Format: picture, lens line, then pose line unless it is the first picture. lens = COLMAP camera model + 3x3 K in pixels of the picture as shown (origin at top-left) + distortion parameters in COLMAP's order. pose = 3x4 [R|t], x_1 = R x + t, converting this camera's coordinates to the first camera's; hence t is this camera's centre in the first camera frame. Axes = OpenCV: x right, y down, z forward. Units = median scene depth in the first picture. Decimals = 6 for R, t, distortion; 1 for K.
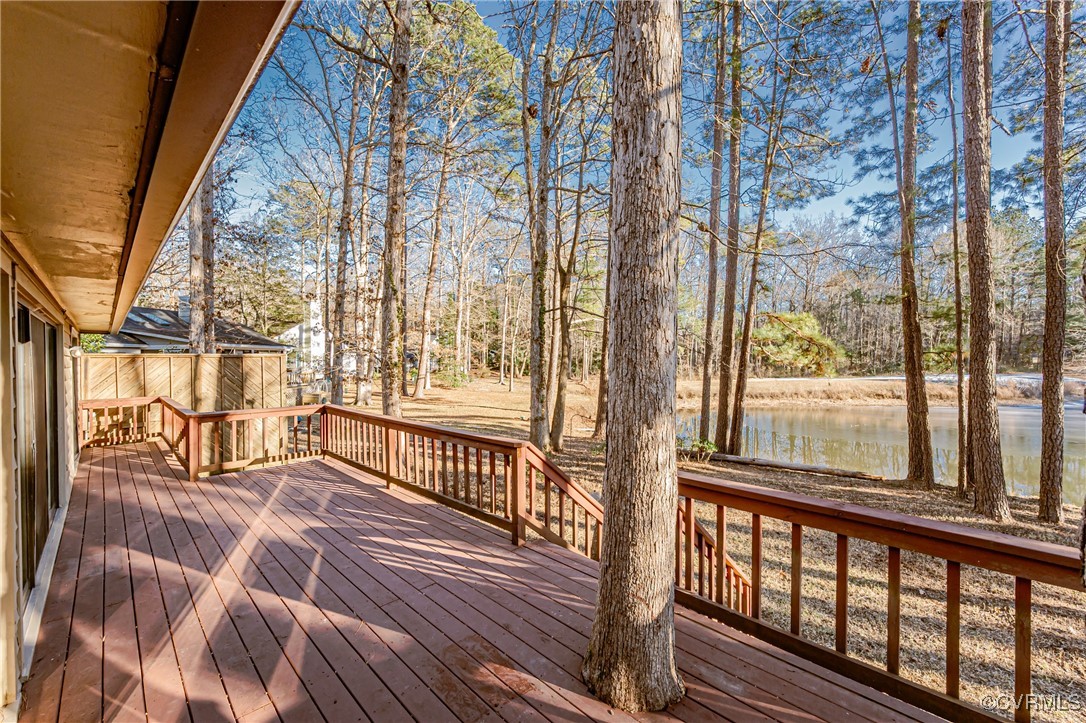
lens RADIAL K [[432.0, 0, 547.9], [0, 432.0, 361.1], [0, 0, 1]] dist [0.000632, 0.000099]
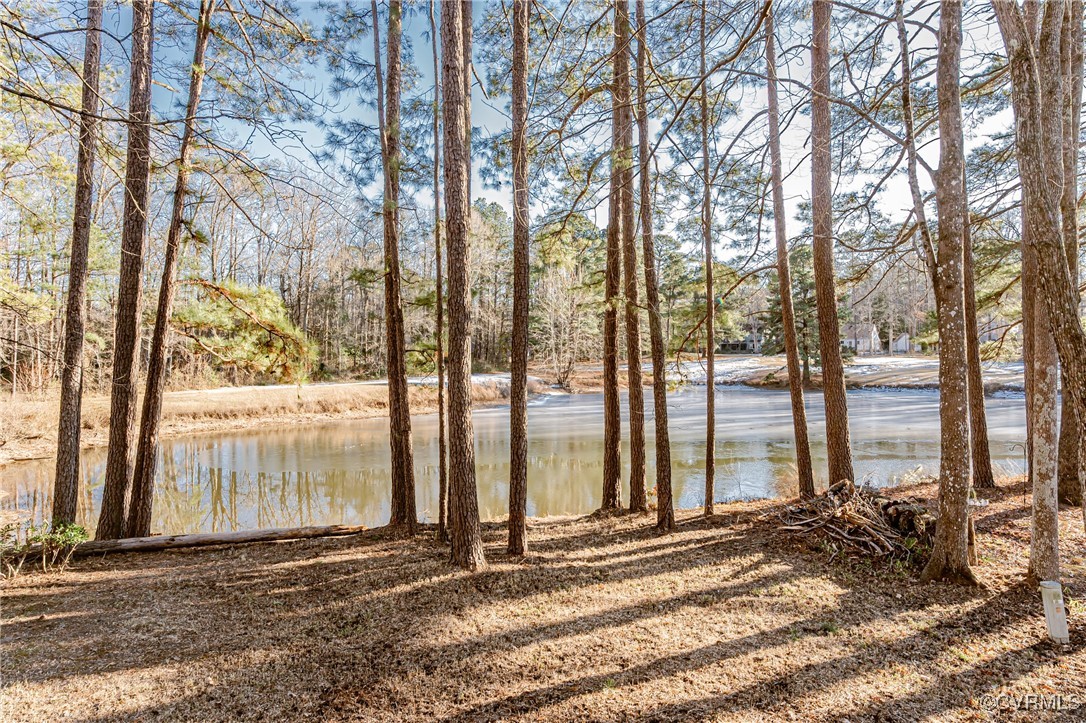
lens RADIAL K [[612.6, 0, 539.3], [0, 612.6, 359.6], [0, 0, 1]] dist [-0.001497, -0.000008]
pose [[0.629599, 0.000045, 0.776920, 0.181649], [0.001193, 0.999999, -0.001025, -0.002708], [-0.776919, 0.001572, 0.629598, 0.148978]]
